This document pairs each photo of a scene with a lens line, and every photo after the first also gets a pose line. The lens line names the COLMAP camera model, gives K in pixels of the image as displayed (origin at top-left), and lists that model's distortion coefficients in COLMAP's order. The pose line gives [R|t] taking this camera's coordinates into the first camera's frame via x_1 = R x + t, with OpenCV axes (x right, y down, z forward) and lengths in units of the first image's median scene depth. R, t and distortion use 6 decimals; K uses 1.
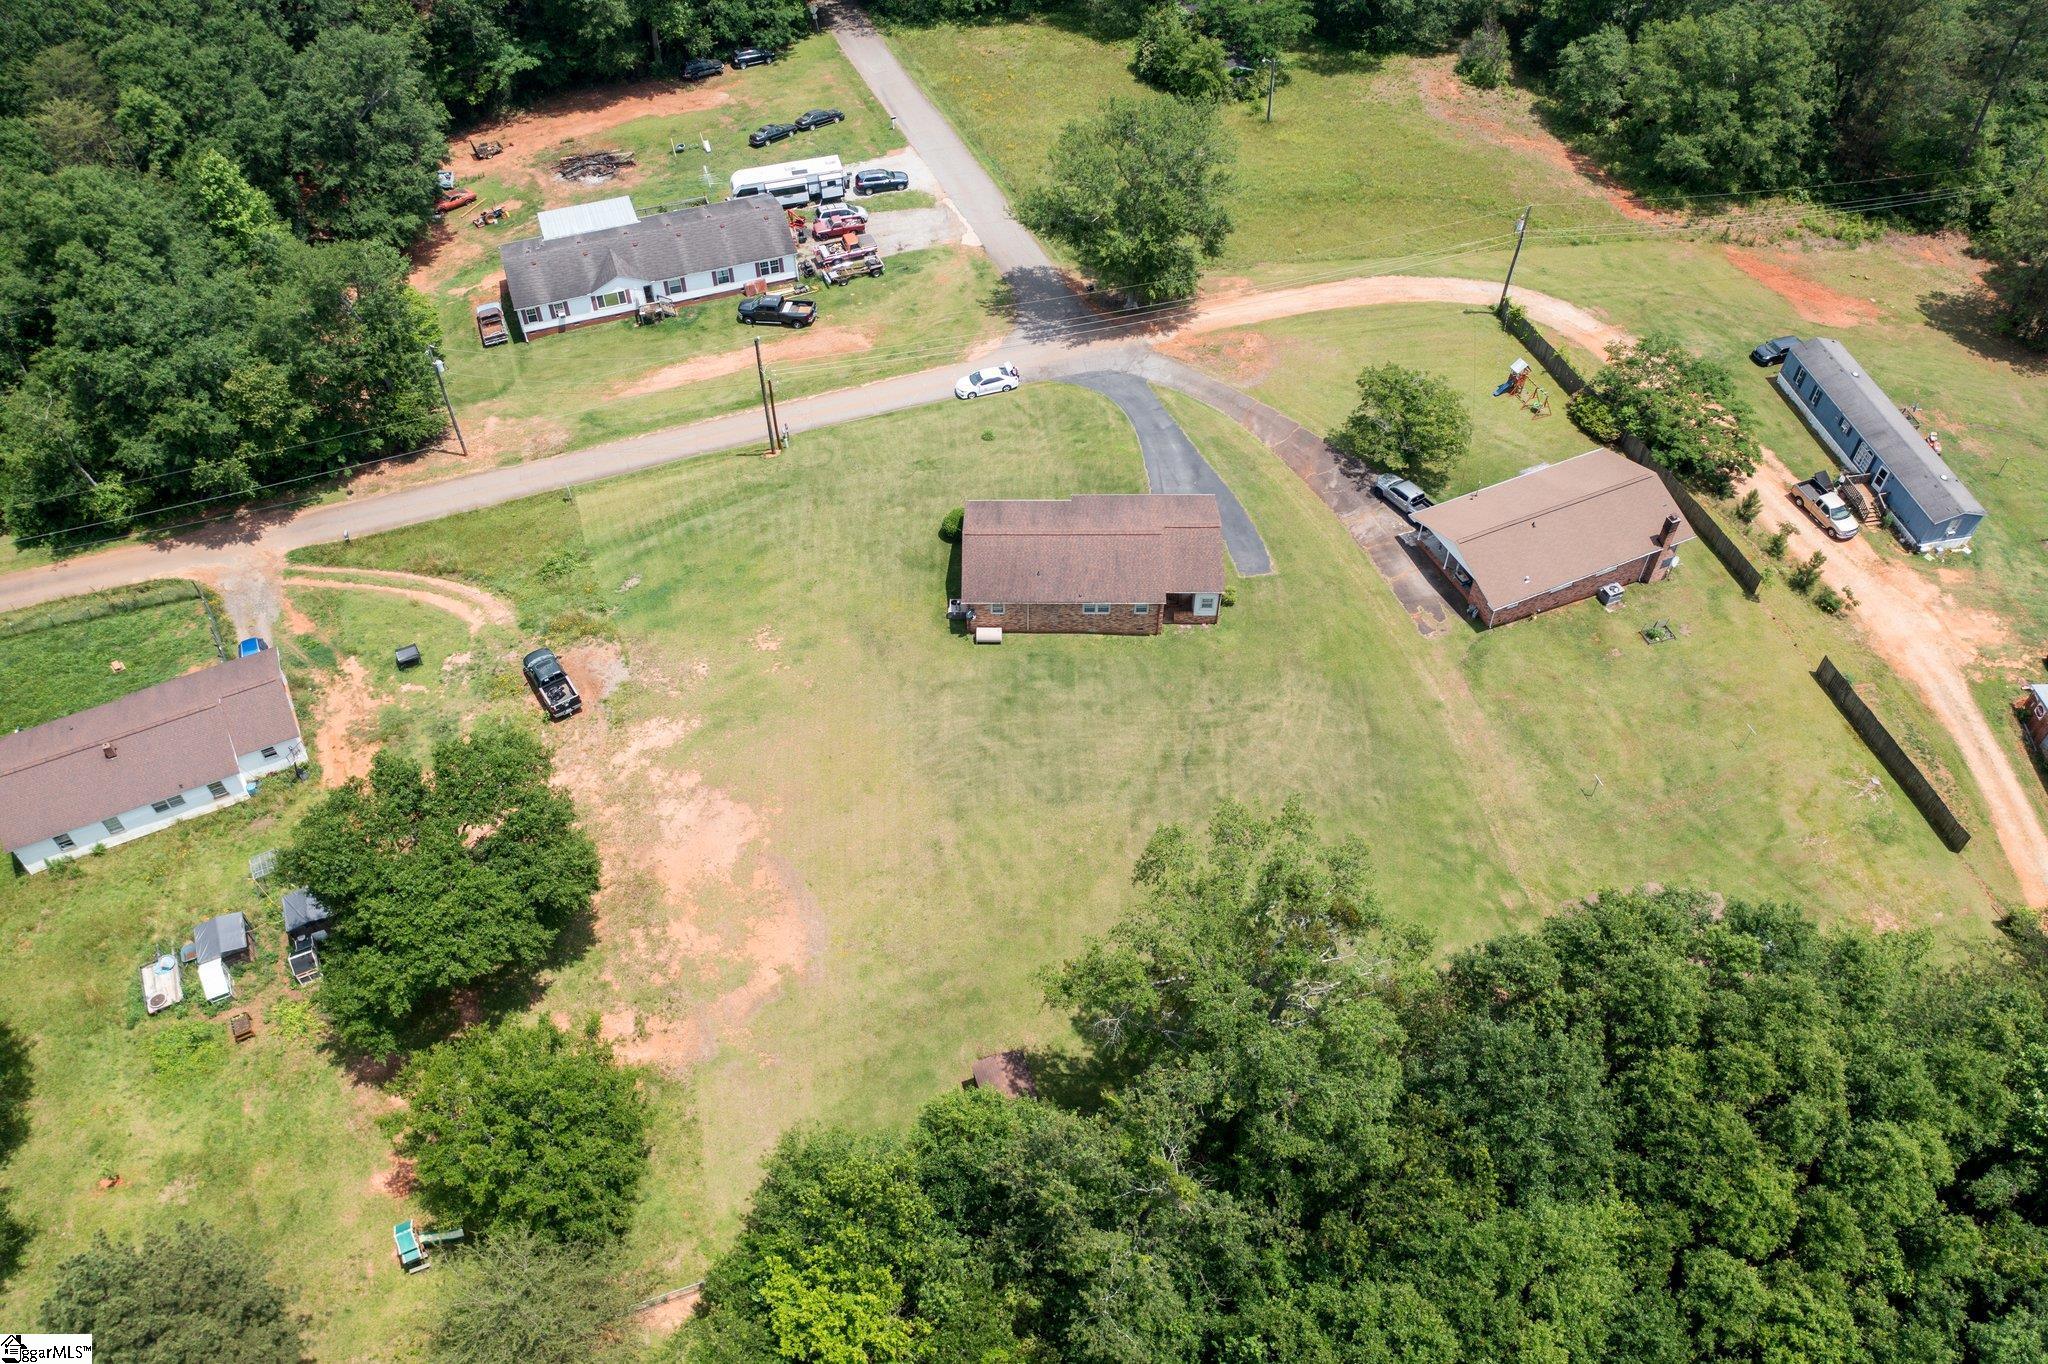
lens RADIAL K [[1614.0, 0, 1022.2], [0, 1614.0, 673.7], [0, 0, 1]] dist [-0.012966, 0.009046]
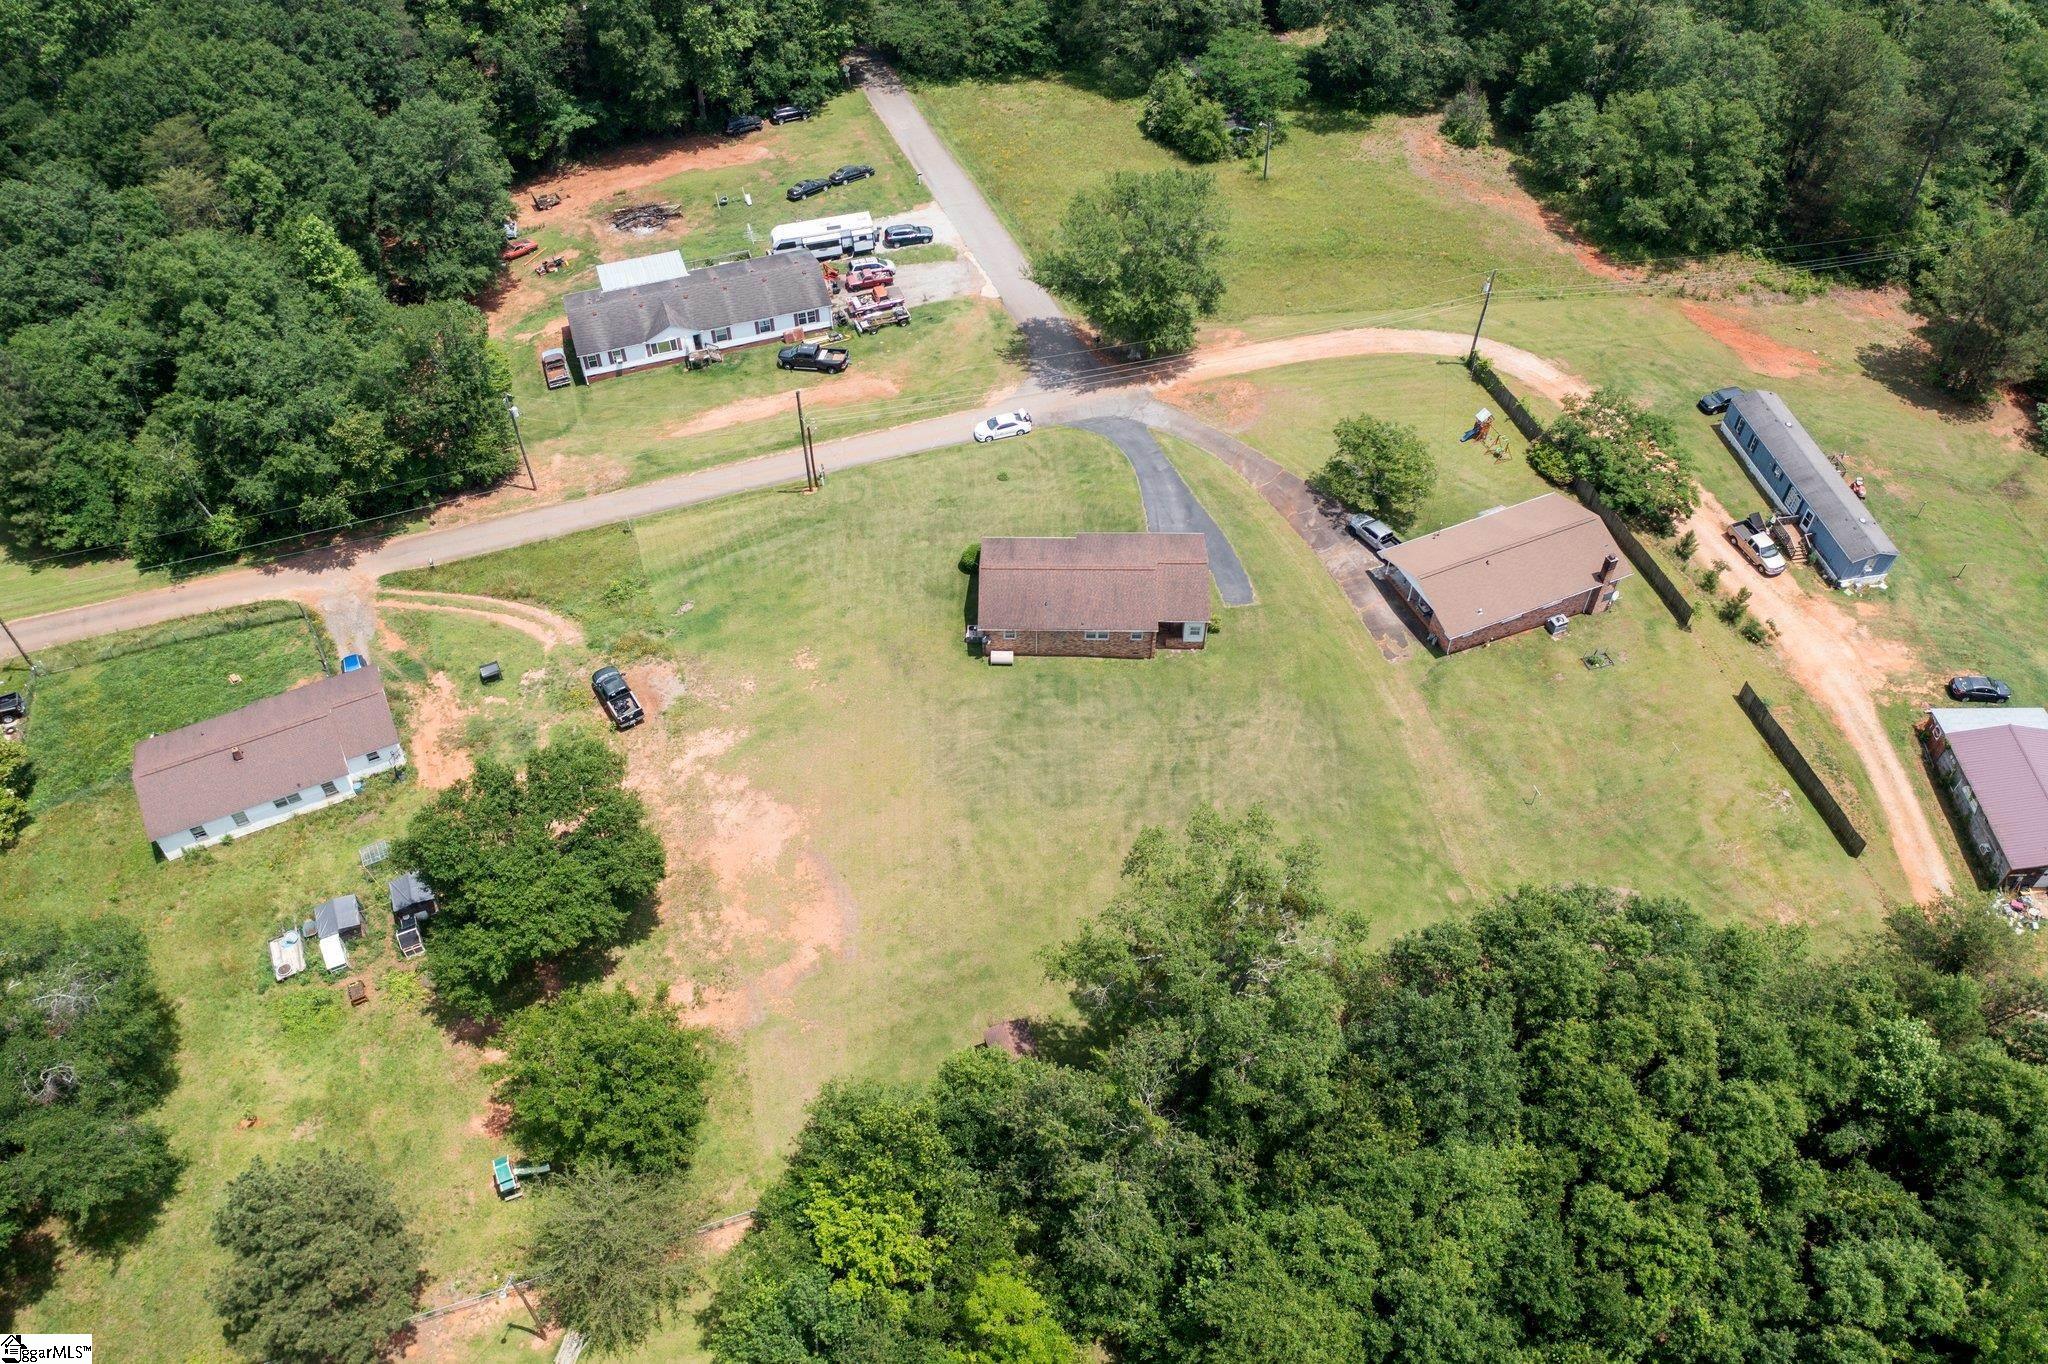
lens RADIAL K [[1614.0, 0, 1021.6], [0, 1614.0, 670.4], [0, 0, 1]] dist [-0.012966, 0.009046]
pose [[0.999904, 0.008108, -0.011209, 0.005294], [-0.008135, 0.999964, -0.002344, -0.010974], [0.011189, 0.002435, 0.999934, -0.116948]]
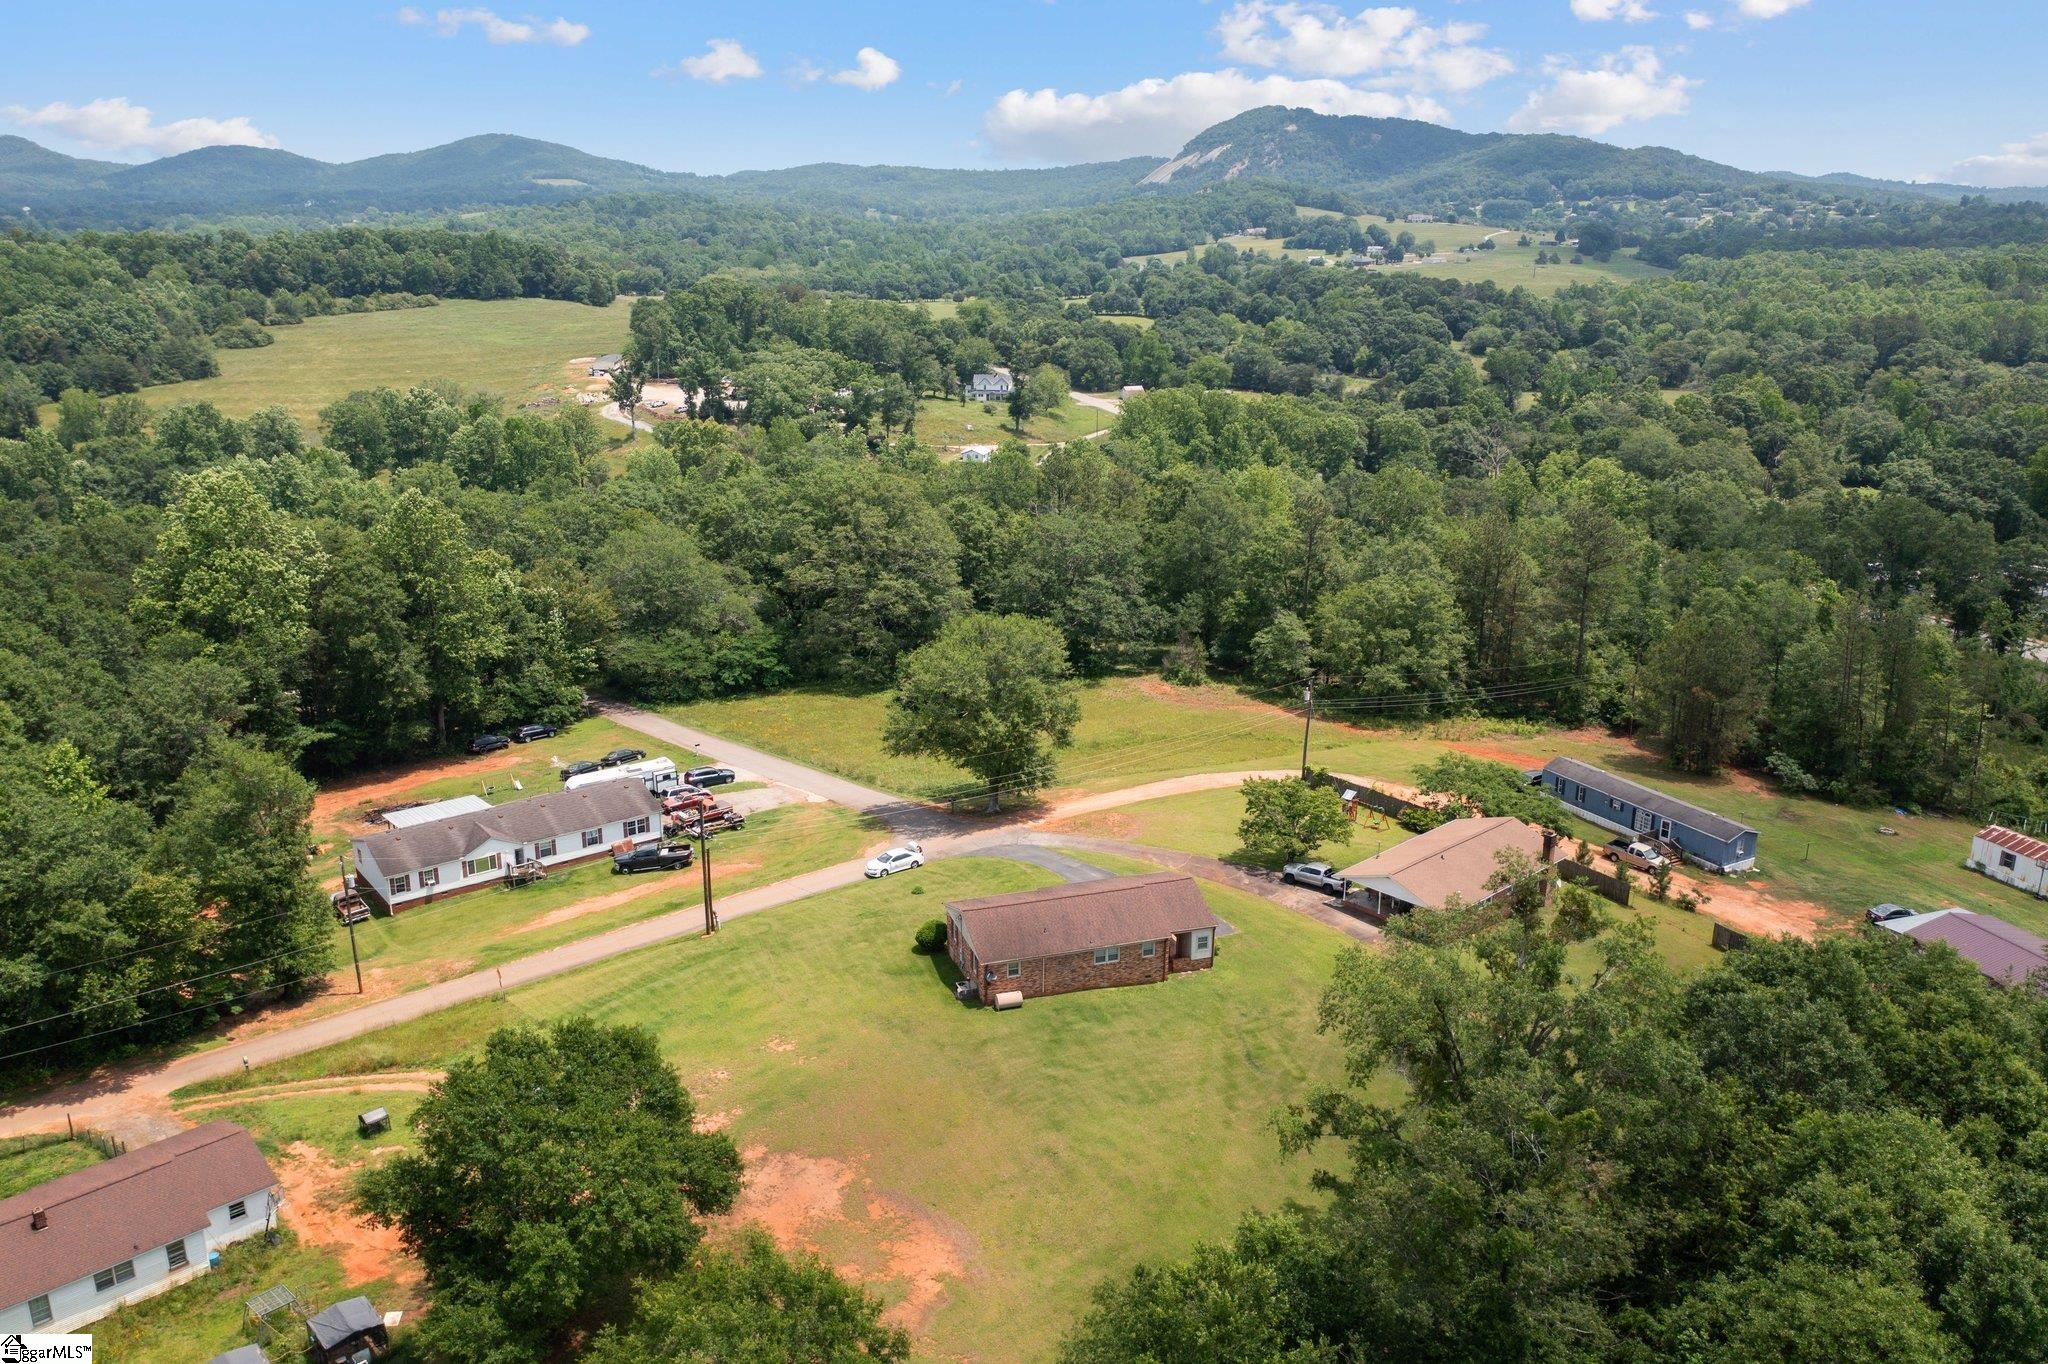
lens RADIAL K [[1614.0, 0, 1023.1], [0, 1614.0, 677.7], [0, 0, 1]] dist [-0.012966, 0.009046]
pose [[0.952075, -0.083838, 0.294150, -0.250382], [0.226498, 0.839547, -0.493821, 0.262225], [-0.205552, 0.536779, 0.818301, 0.078832]]
